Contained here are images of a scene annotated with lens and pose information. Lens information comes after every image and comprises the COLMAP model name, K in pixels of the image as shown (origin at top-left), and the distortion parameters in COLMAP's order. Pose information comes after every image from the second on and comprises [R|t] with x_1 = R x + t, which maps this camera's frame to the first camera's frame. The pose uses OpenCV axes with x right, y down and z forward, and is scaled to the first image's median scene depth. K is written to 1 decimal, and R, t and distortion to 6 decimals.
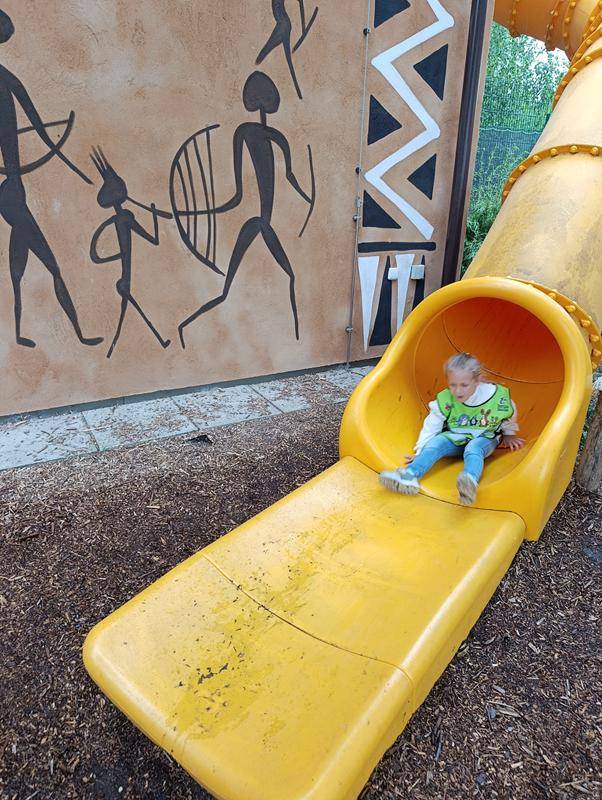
lens RADIAL K [[568.3, 0, 294.1], [0, 568.3, 397.1], [0, 0, 1]] dist [0.012804, -0.023120]
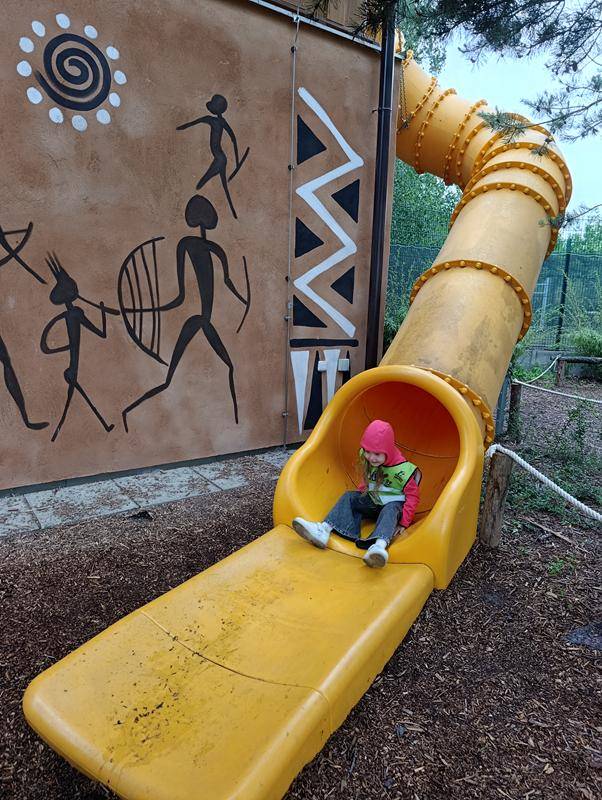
lens RADIAL K [[568.3, 0, 313.1], [0, 568.3, 402.8], [0, 0, 1]] dist [0.012804, -0.023120]
pose [[0.992011, -0.008708, 0.125849, 0.021197], [0.029388, 0.986119, -0.163420, 0.051403], [-0.122679, 0.165813, 0.978497, -0.113401]]
